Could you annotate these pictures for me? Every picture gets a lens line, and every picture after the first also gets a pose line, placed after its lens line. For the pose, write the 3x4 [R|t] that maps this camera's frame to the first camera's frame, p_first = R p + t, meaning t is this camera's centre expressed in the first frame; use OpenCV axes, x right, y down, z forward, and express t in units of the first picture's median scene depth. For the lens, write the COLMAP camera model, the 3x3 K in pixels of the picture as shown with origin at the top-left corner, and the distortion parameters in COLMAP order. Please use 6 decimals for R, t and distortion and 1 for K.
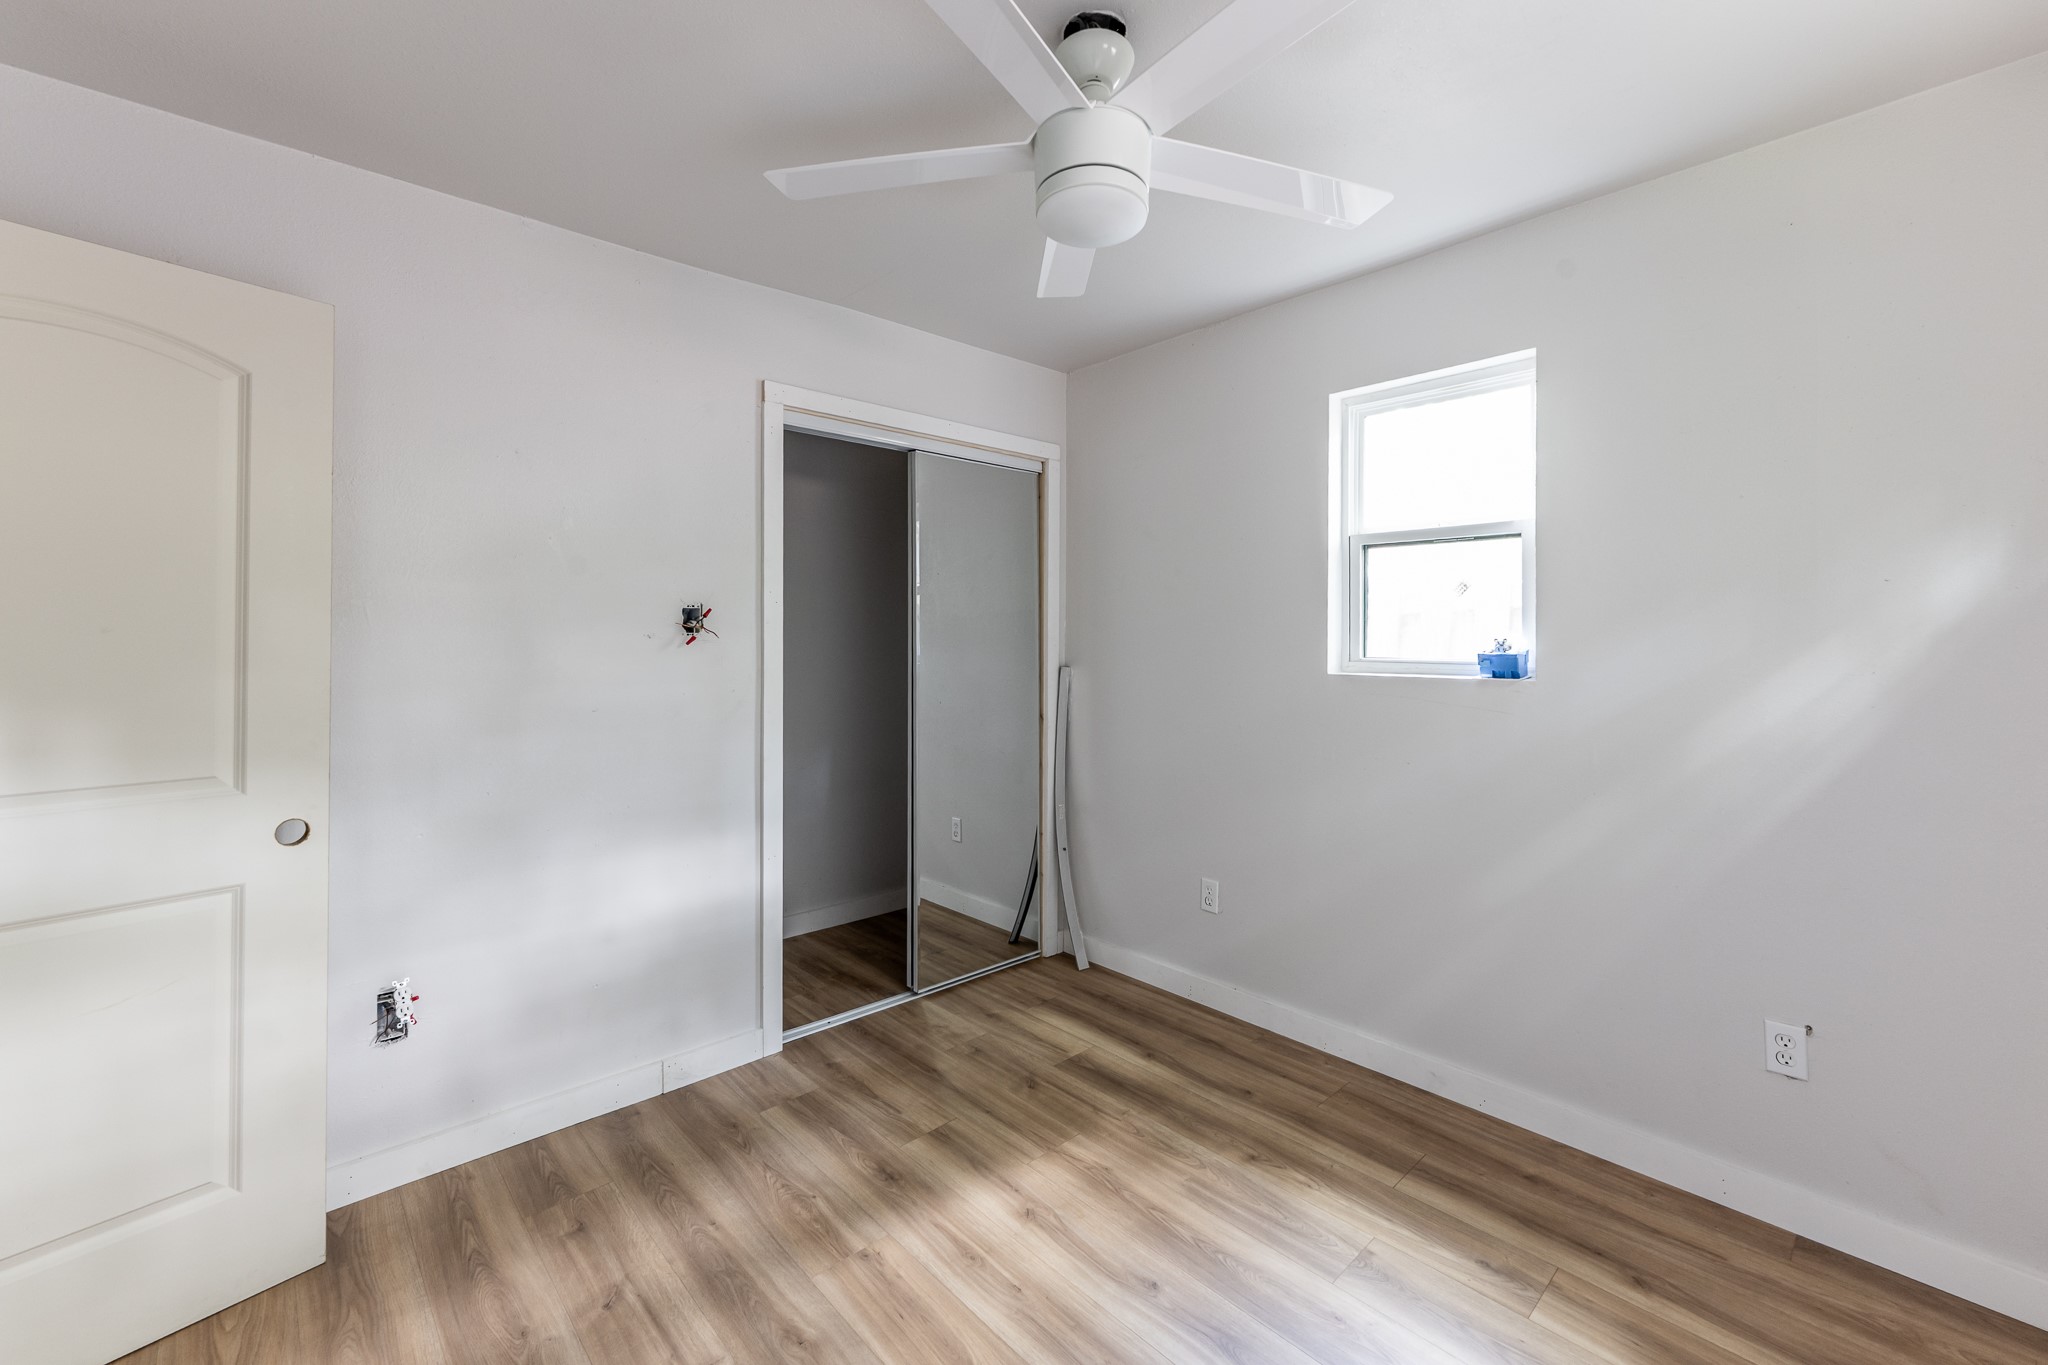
lens RADIAL K [[854.5, 0, 1024.1], [0, 854.5, 635.4], [0, 0, 1]] dist [-0.001059, -0.000149]
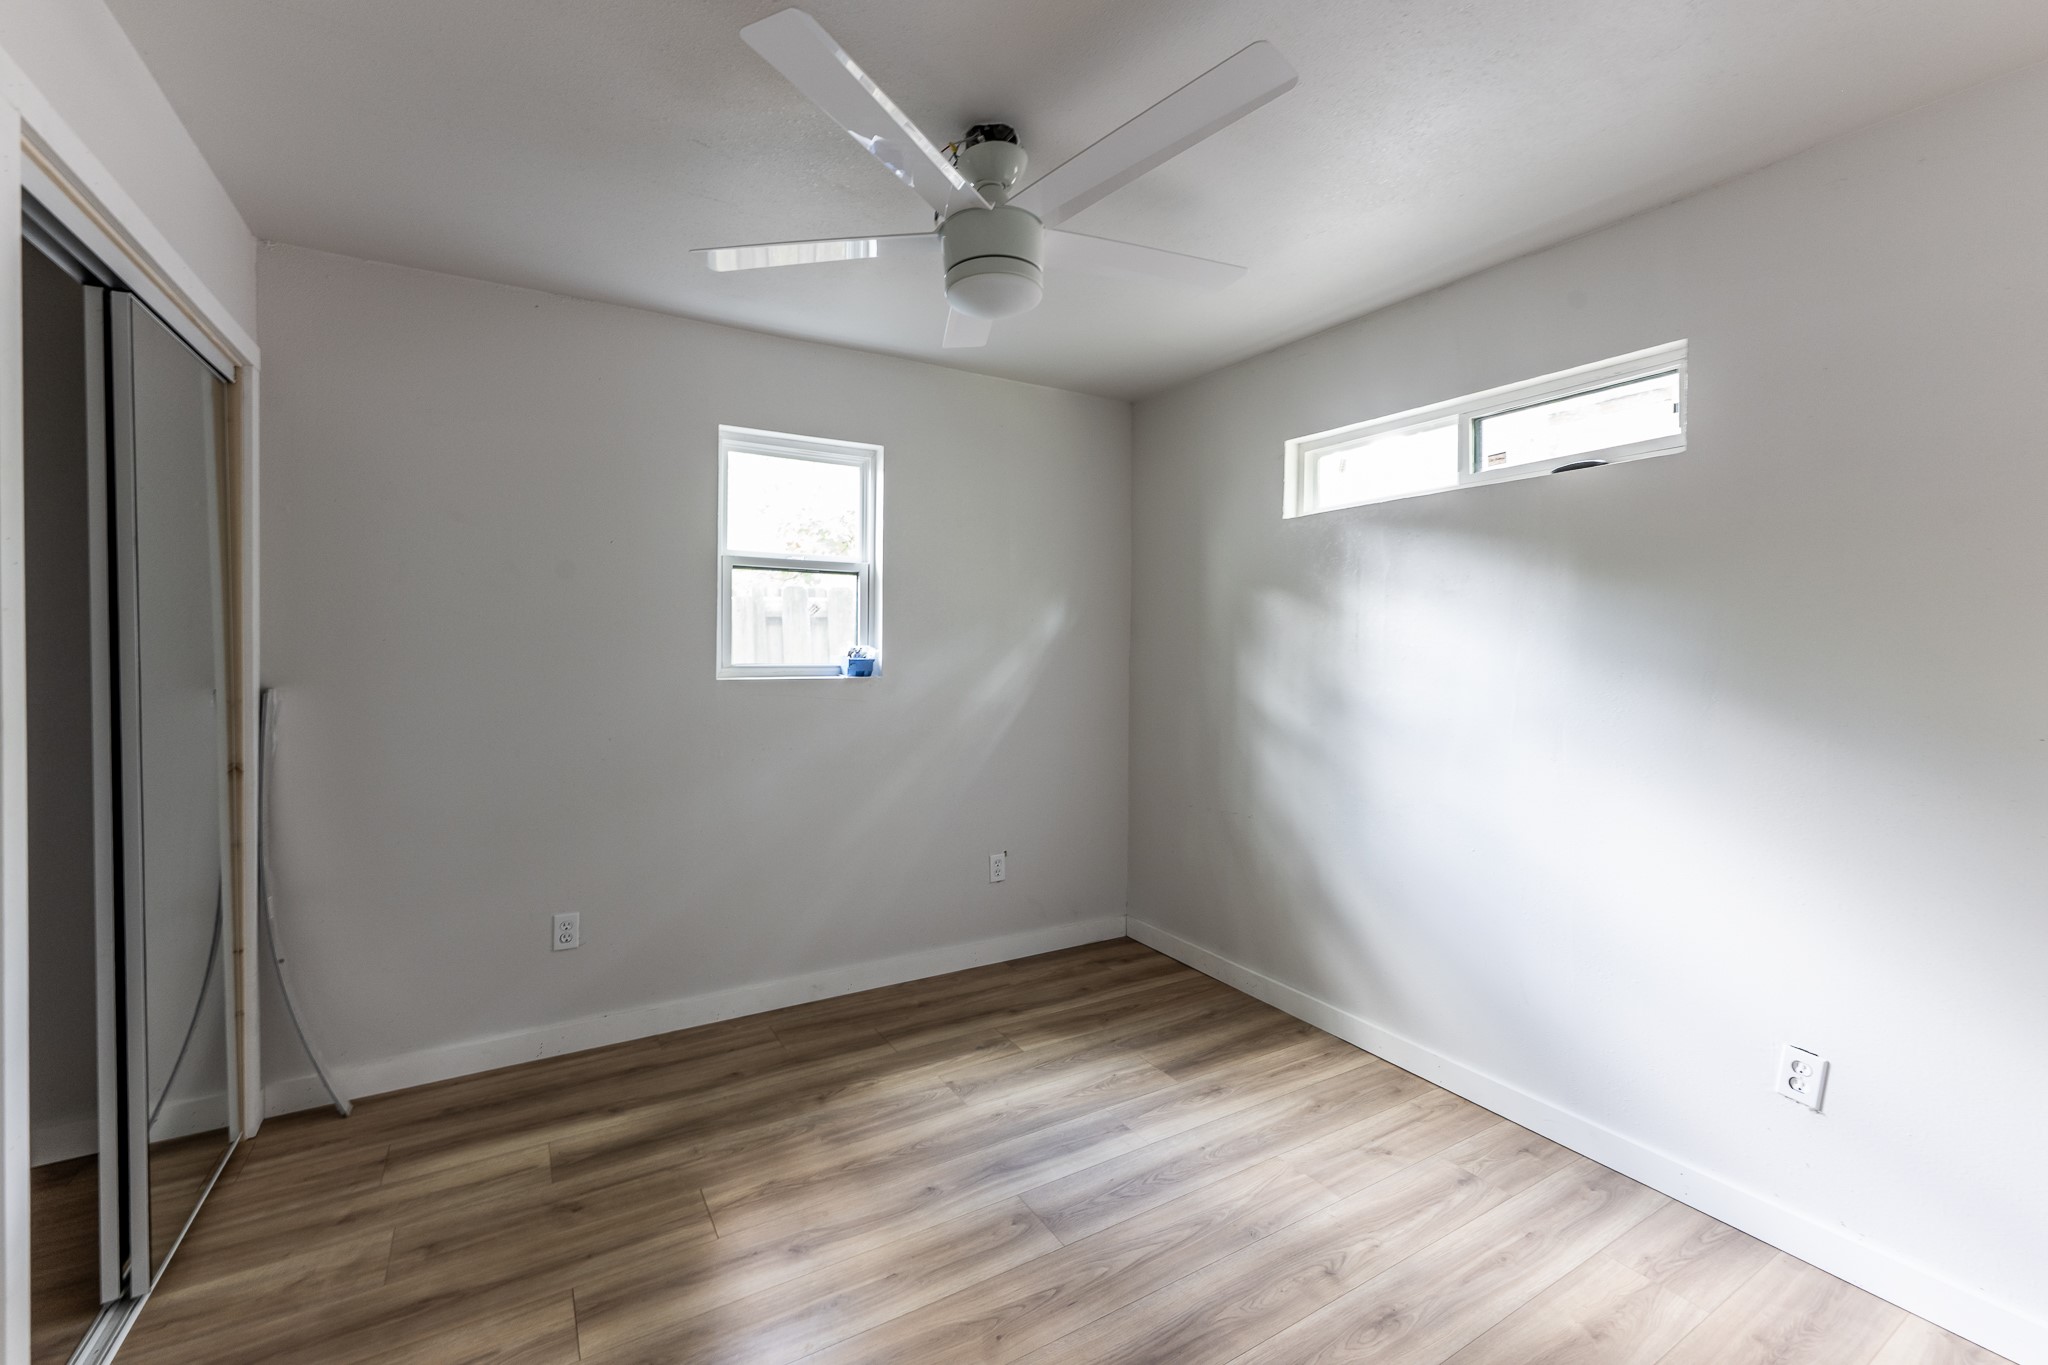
lens RADIAL K [[827.5, 0, 981.2], [0, 827.5, 661.9], [0, 0, 1]] dist [-0.000194, 0.000023]
pose [[0.230413, -0.016451, 0.972954, -0.722074], [-0.006996, 0.999803, 0.018562, -0.000456], [-0.973068, -0.011084, 0.230253, 0.510804]]
